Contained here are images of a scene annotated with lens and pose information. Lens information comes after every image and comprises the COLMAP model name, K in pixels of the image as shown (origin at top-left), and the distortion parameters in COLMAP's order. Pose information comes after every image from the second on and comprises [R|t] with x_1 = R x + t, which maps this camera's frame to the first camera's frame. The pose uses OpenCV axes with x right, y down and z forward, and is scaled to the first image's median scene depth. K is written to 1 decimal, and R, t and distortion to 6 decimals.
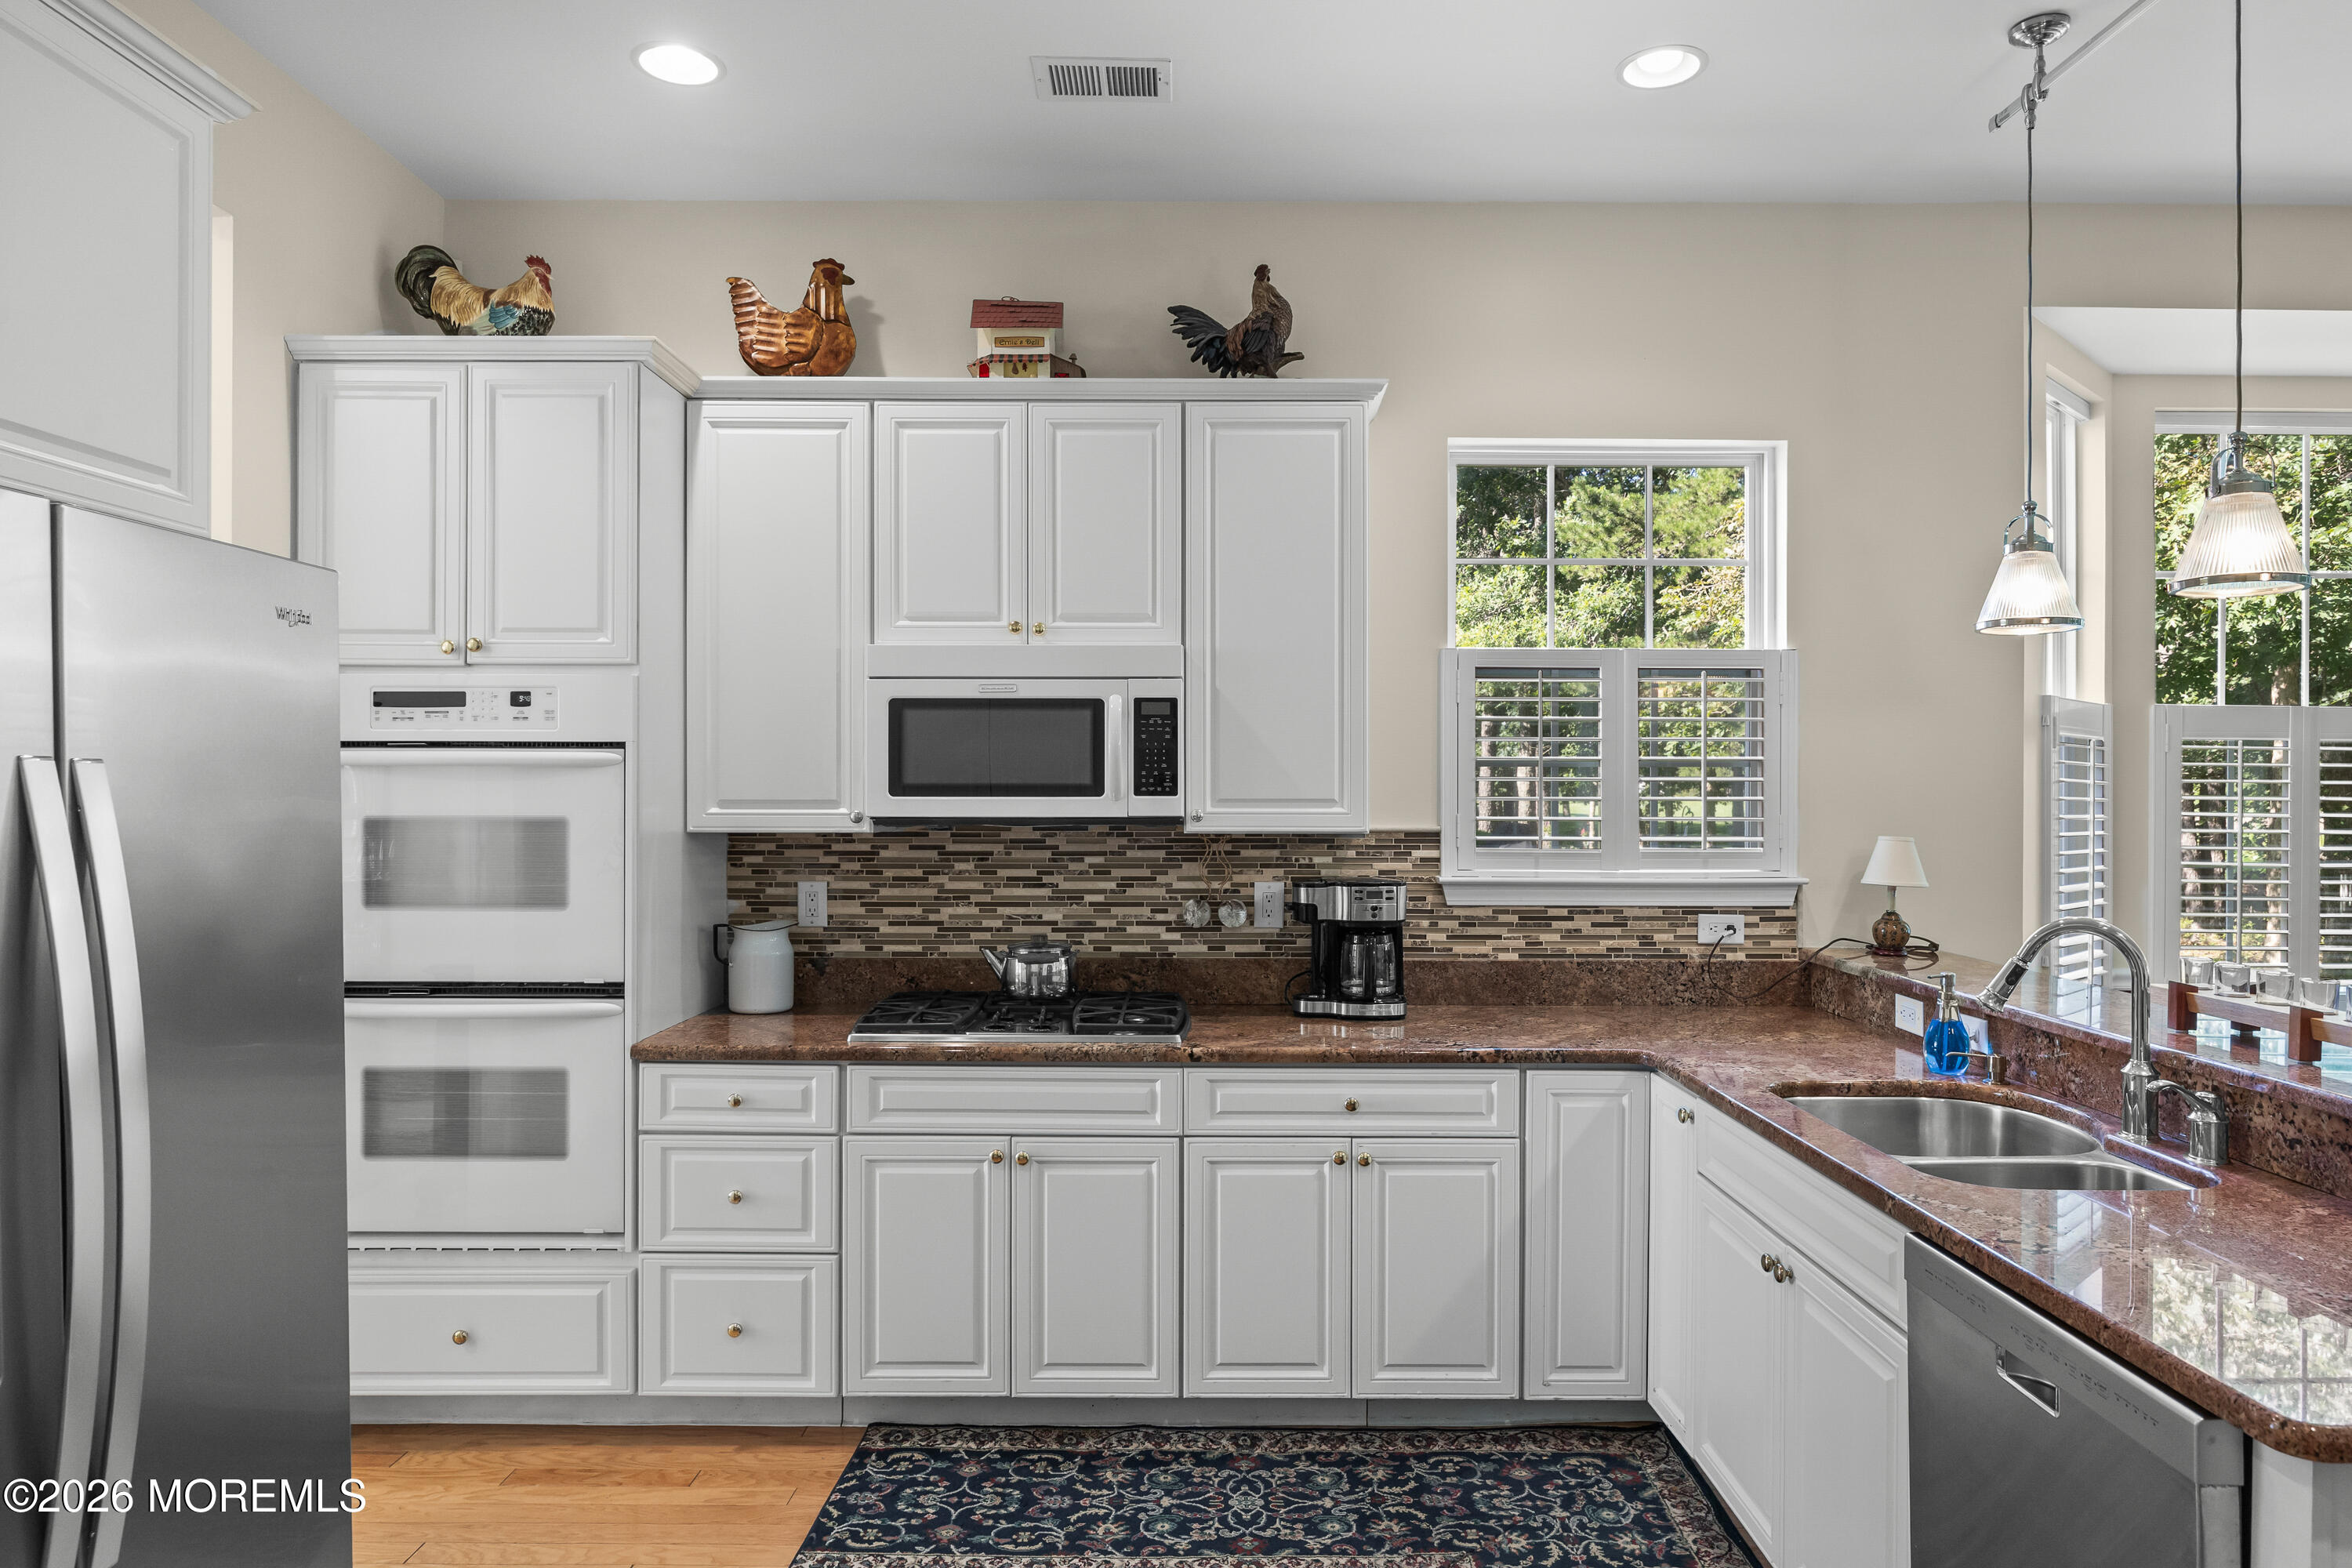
lens RADIAL K [[1431.1, 0, 1220.3], [0, 1431.1, 806.0], [0, 0, 1]] dist [-0.005224, 0.004463]
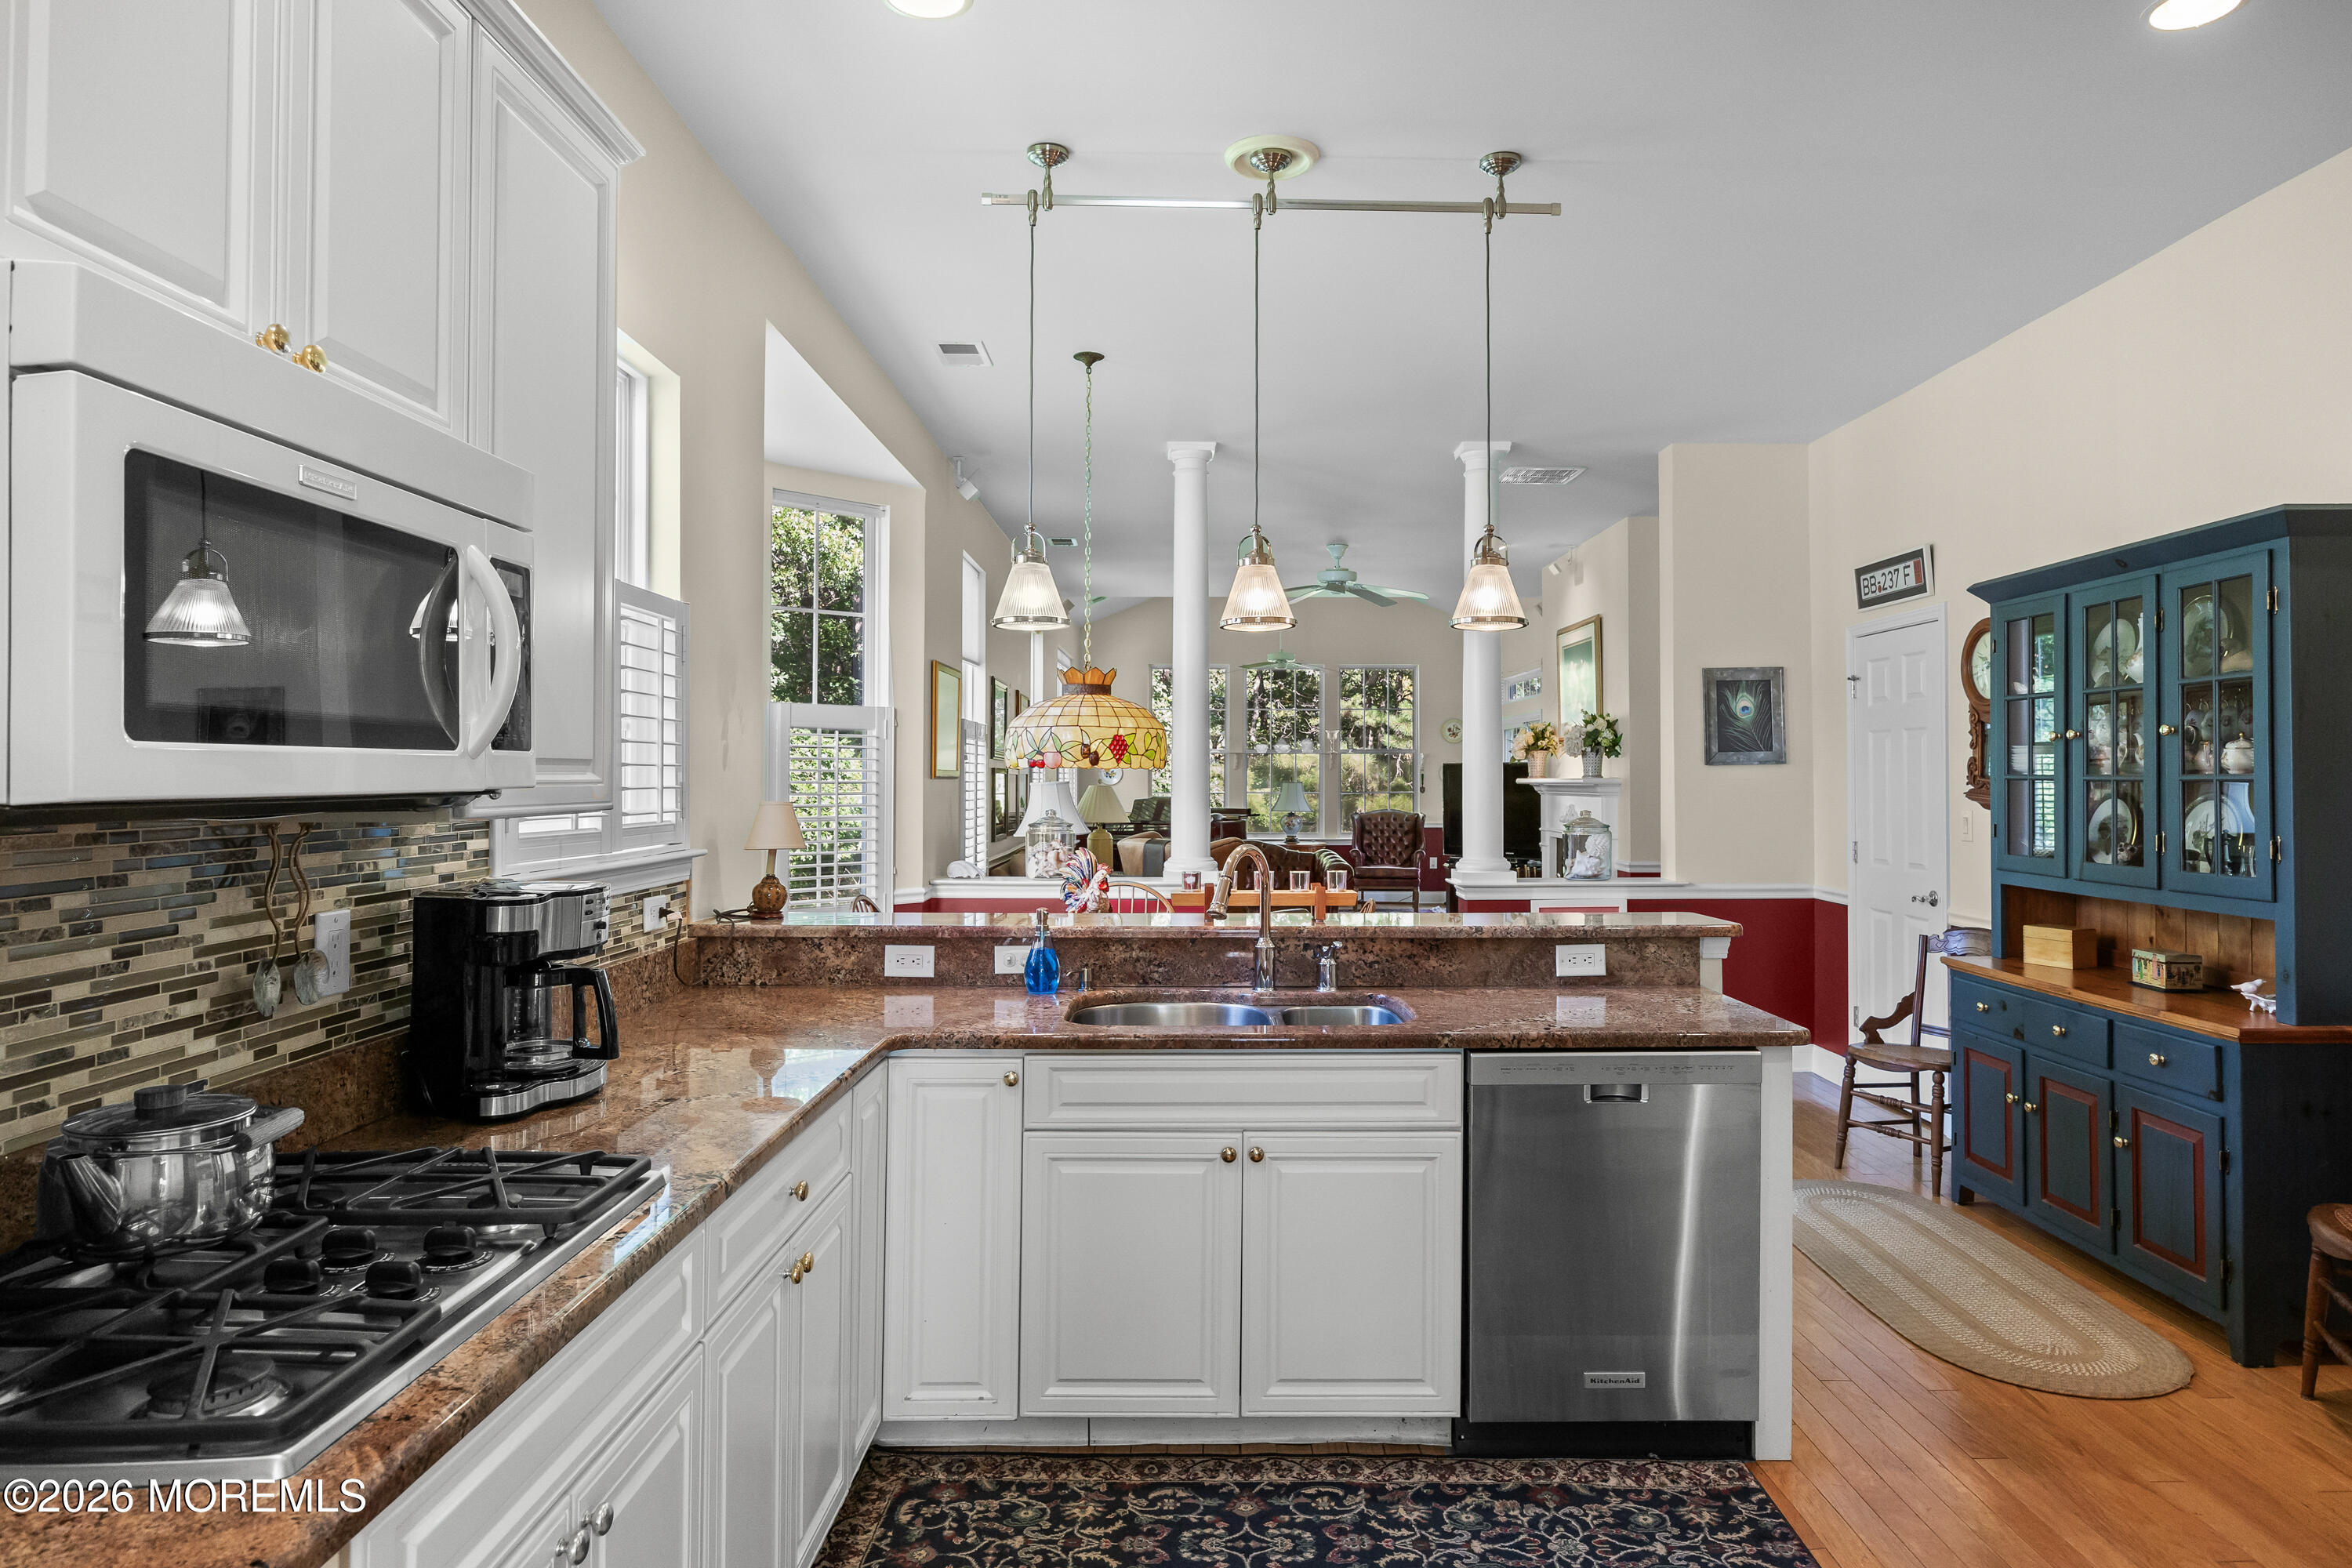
lens RADIAL K [[1373.9, 0, 1204.8], [0, 1373.9, 756.9], [0, 0, 1]] dist [-0.007761, 0.002720]
pose [[0.005451, 0.010467, 0.999930, -0.537019], [0.011434, 0.999879, -0.010529, 0.003620], [-0.999920, 0.011491, 0.005330, 0.726757]]
